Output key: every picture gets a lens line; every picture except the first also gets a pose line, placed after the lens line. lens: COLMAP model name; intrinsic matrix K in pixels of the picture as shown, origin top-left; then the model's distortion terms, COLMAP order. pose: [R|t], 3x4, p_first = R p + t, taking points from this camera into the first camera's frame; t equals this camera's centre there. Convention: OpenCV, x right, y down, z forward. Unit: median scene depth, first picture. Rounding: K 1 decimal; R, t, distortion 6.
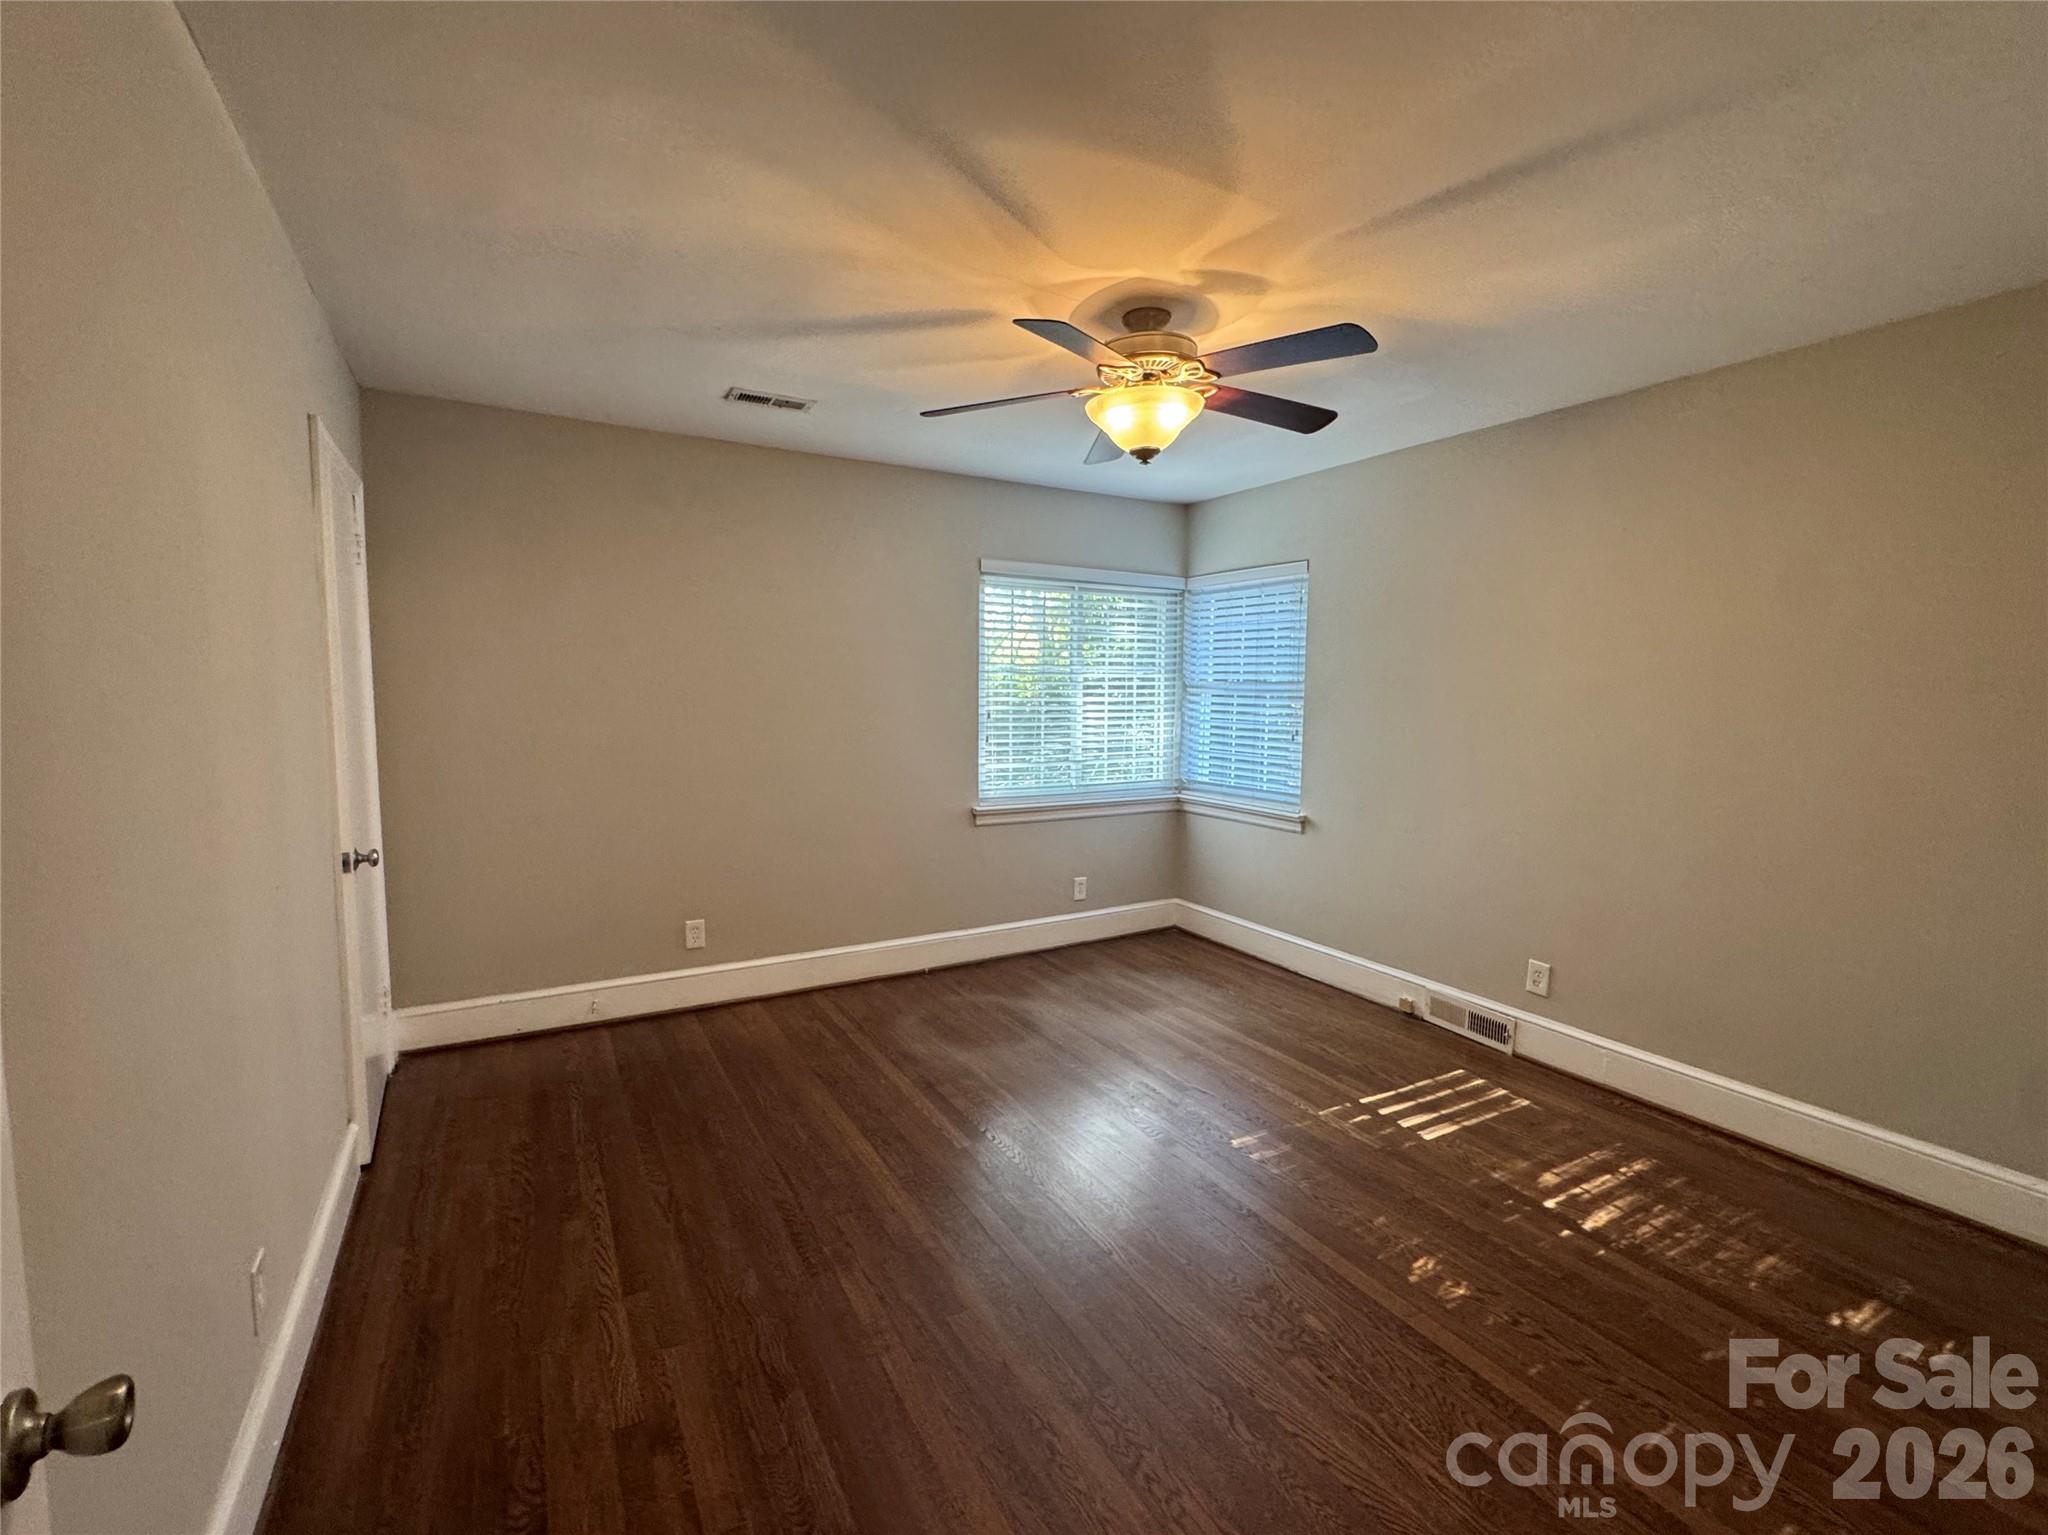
lens RADIAL K [[896.6, 0, 1020.7], [0, 896.6, 765.8], [0, 0, 1]] dist [0.002451, 0.000160]
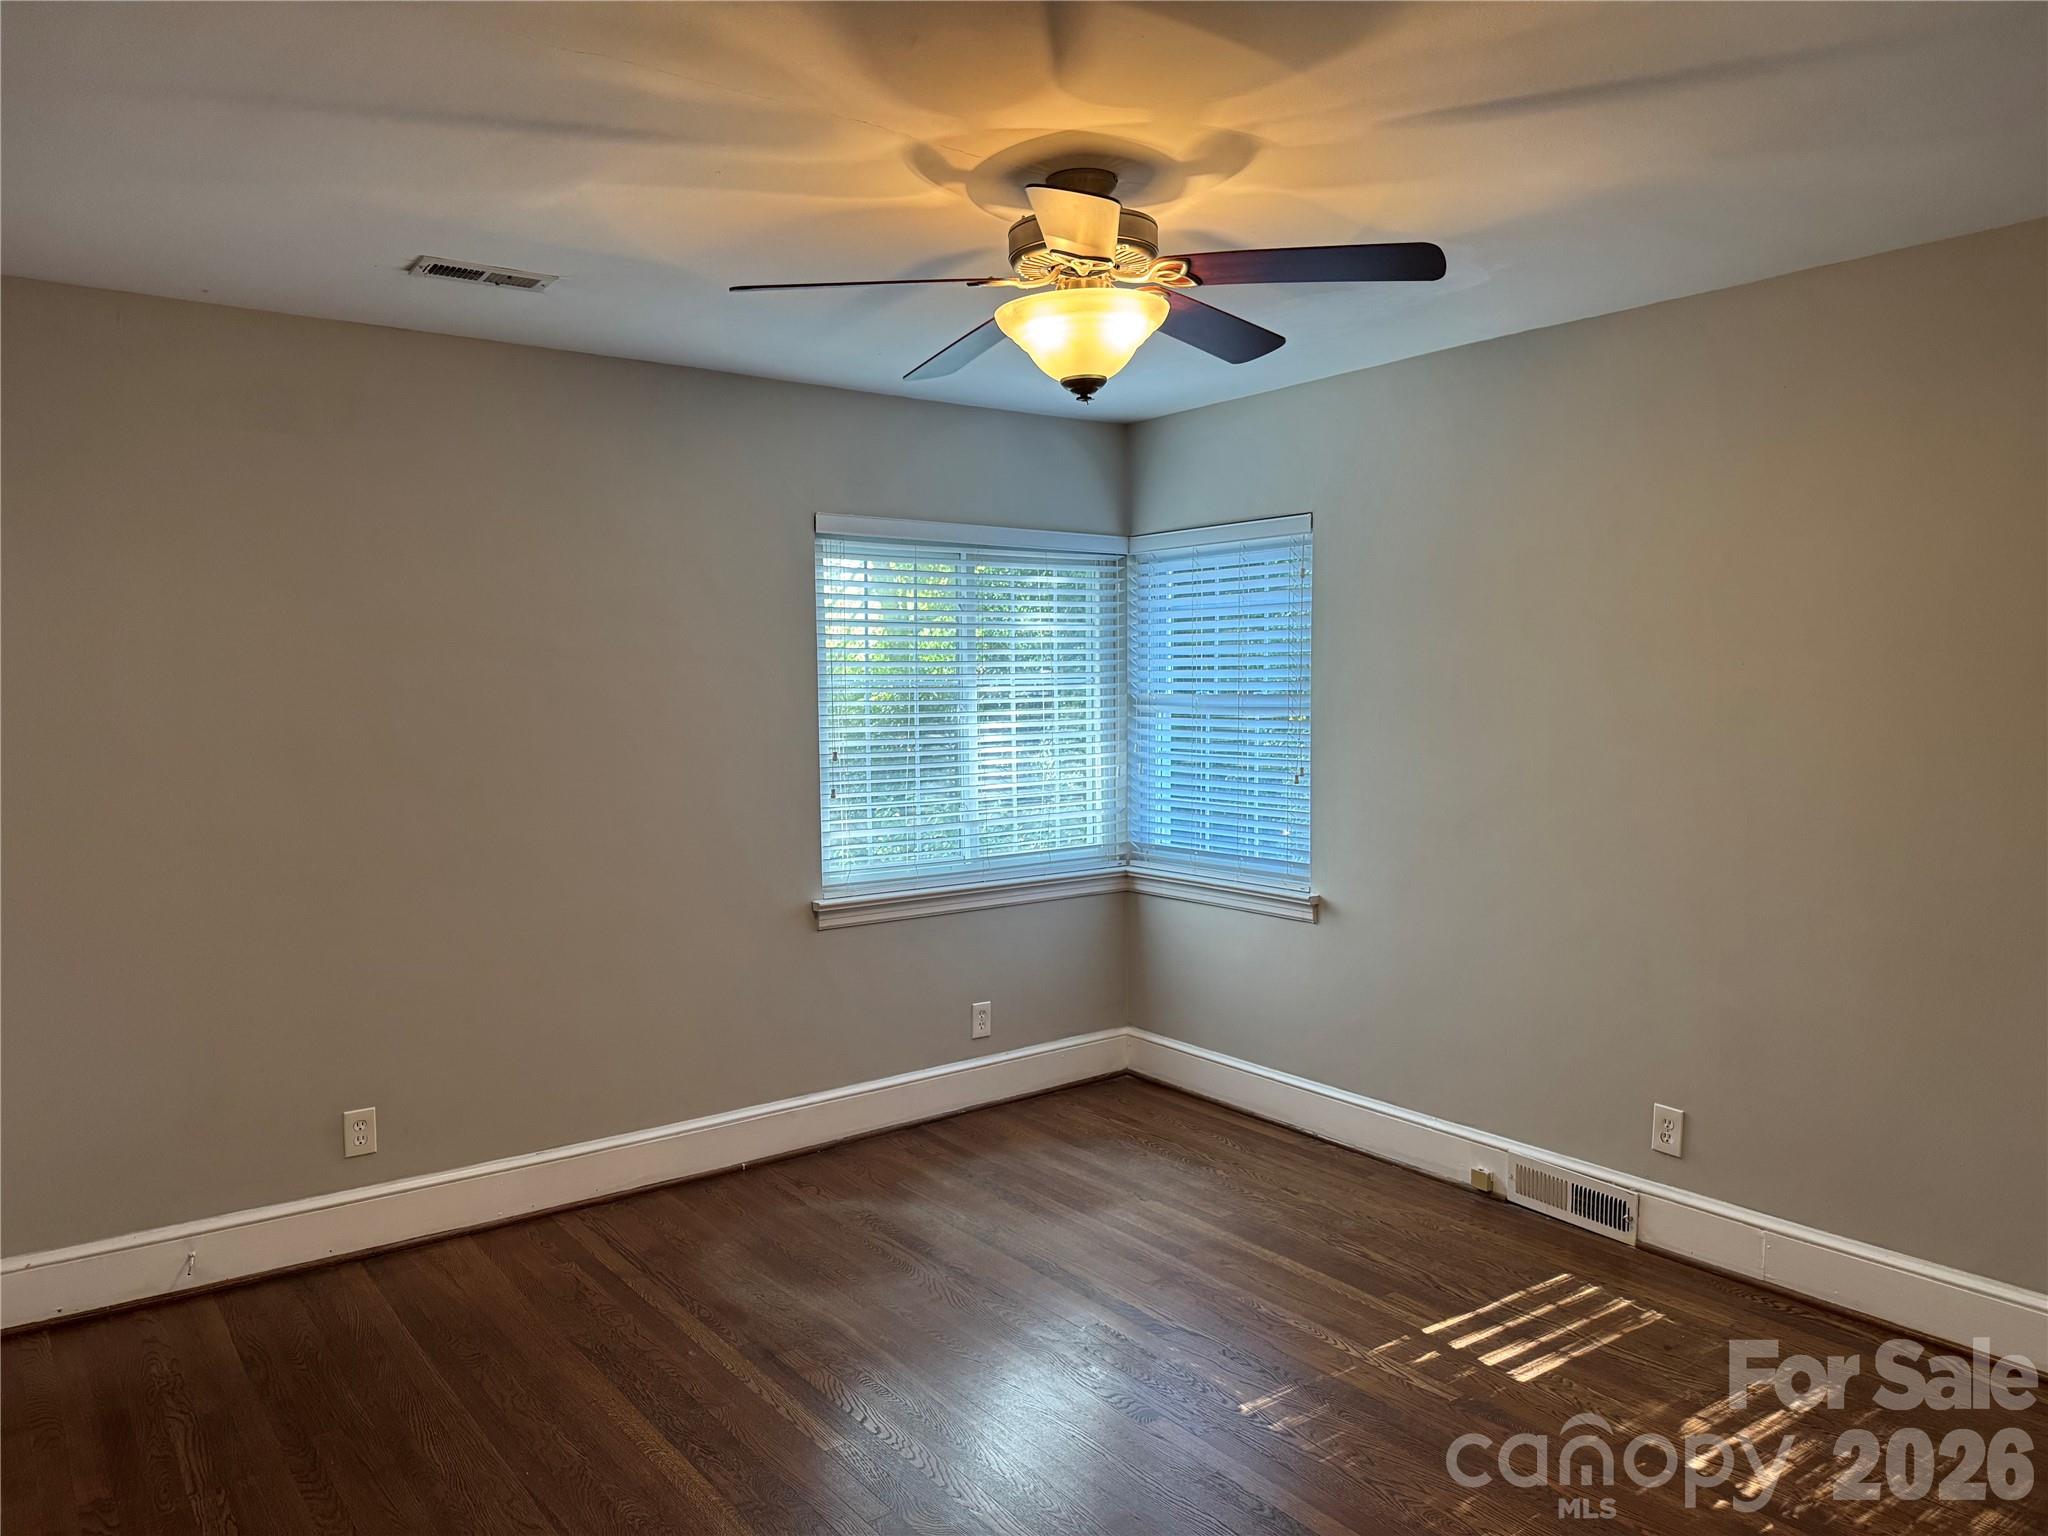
lens RADIAL K [[1443.8, 0, 1022.2], [0, 1443.8, 764.4], [0, 0, 1]] dist [0.131491, -0.214817]
pose [[0.992682, -0.025703, 0.117992, -0.029568], [0.029225, 0.999175, -0.028216, -0.020694], [-0.117169, 0.031458, 0.992614, -0.052157]]
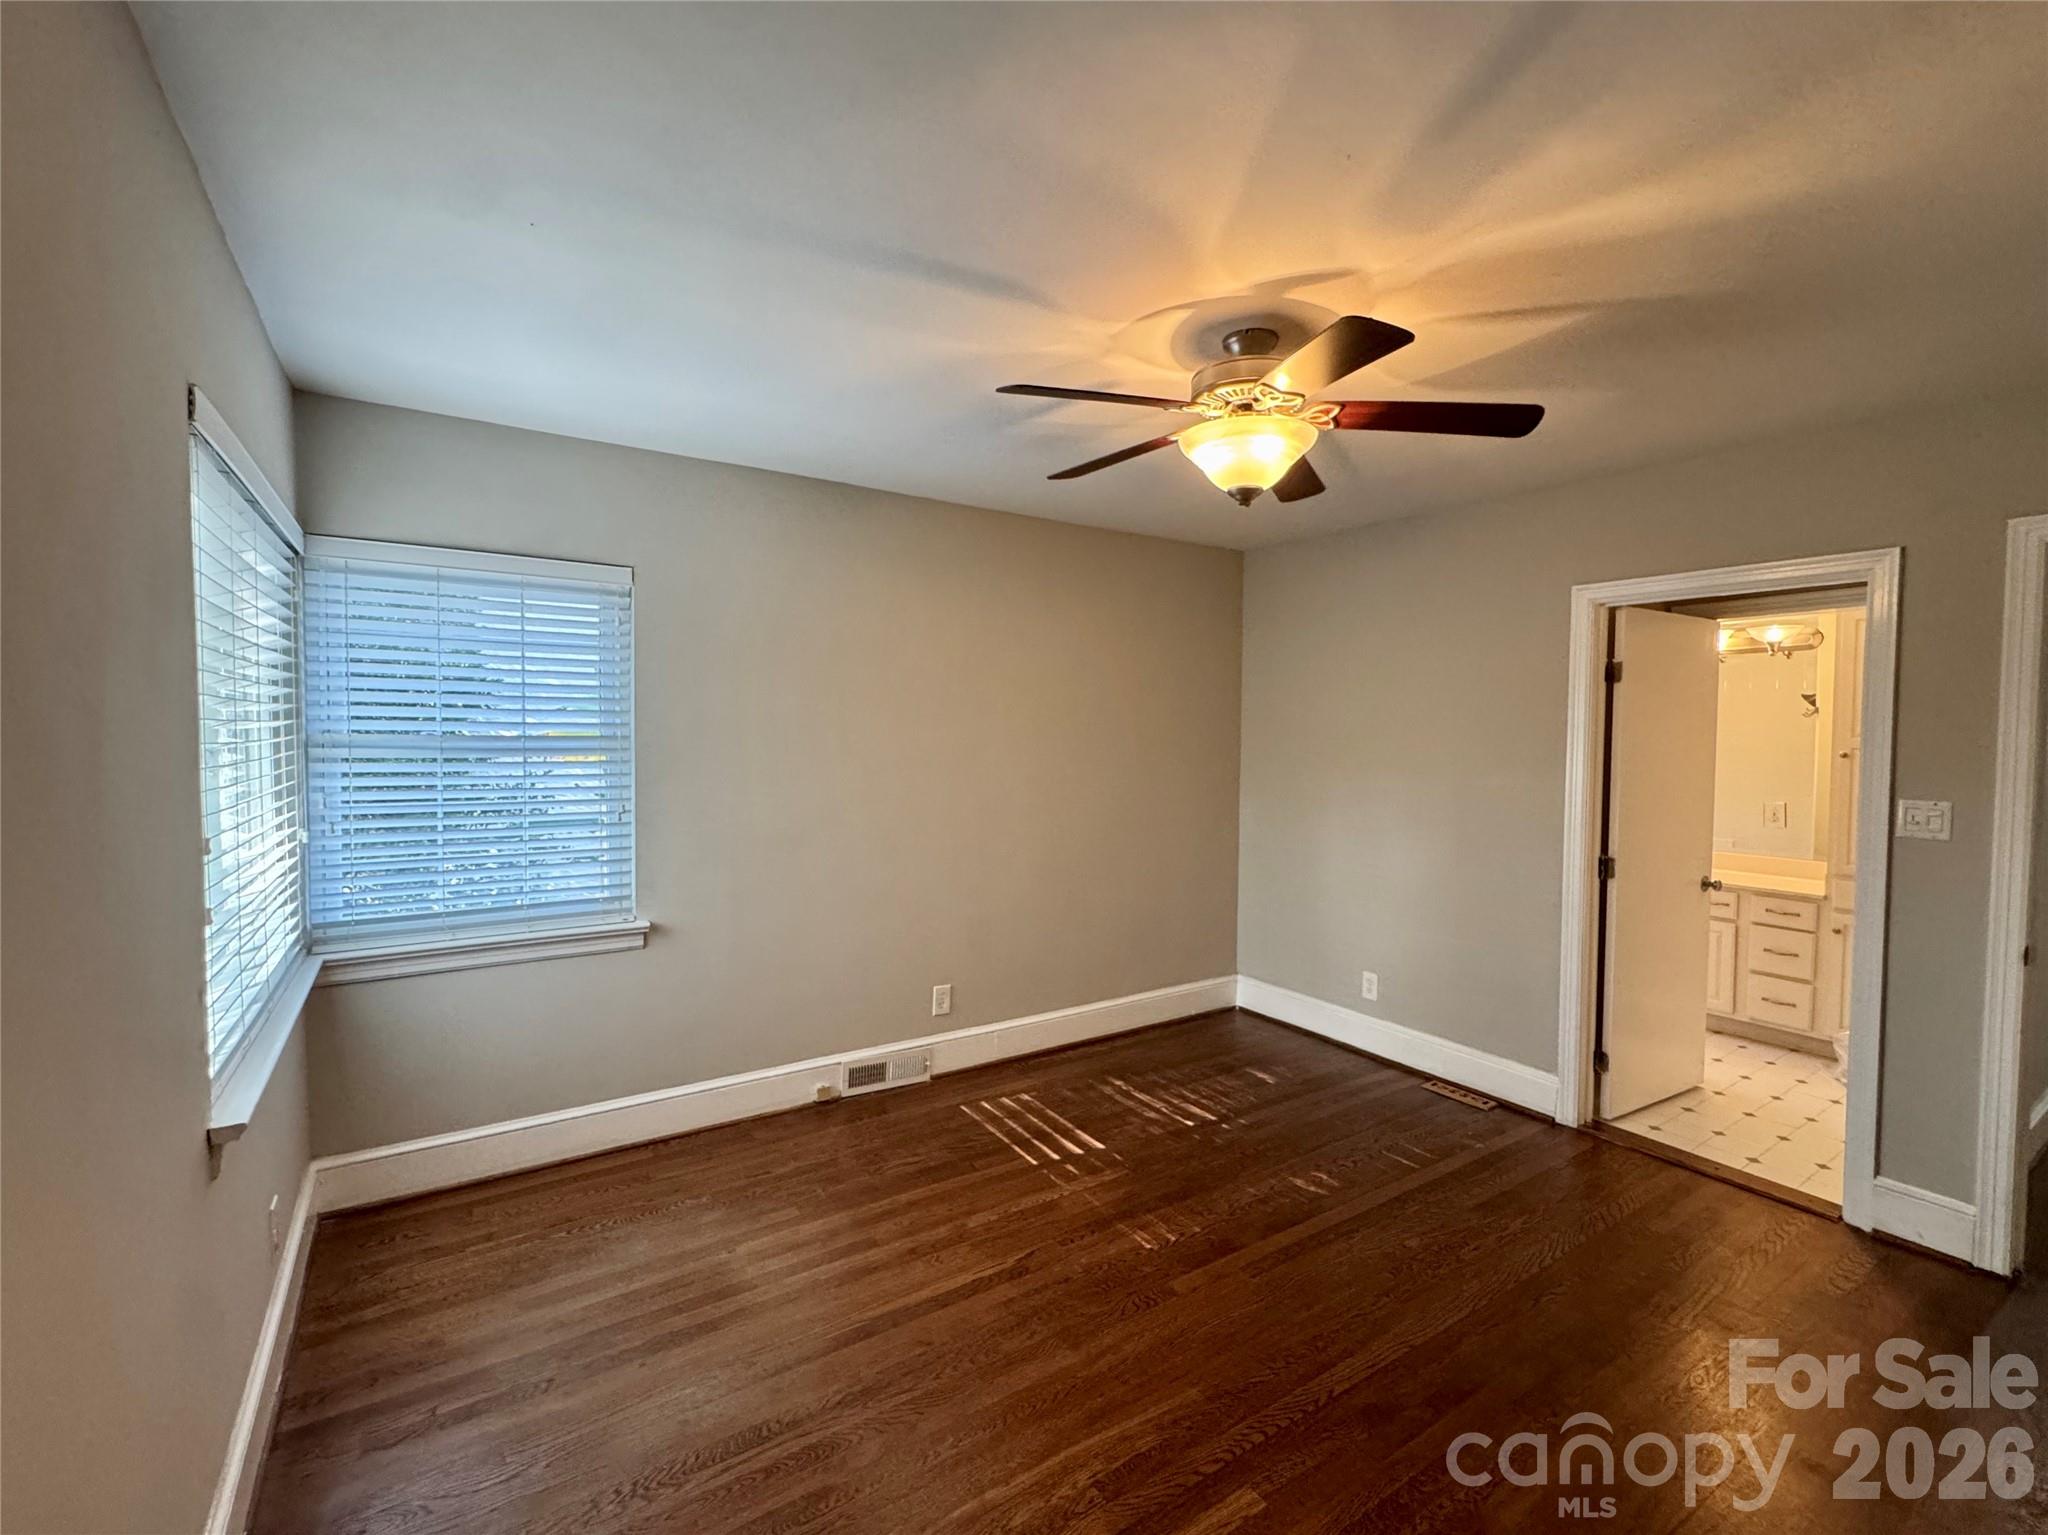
lens RADIAL K [[896.6, 0, 1020.7], [0, 896.6, 765.8], [0, 0, 1]] dist [0.002451, 0.000160]
pose [[-0.067734, -0.051463, 0.996375, -0.477311], [0.078094, 0.995331, 0.056718, -0.099726], [-0.994642, 0.081653, -0.063399, 0.846649]]
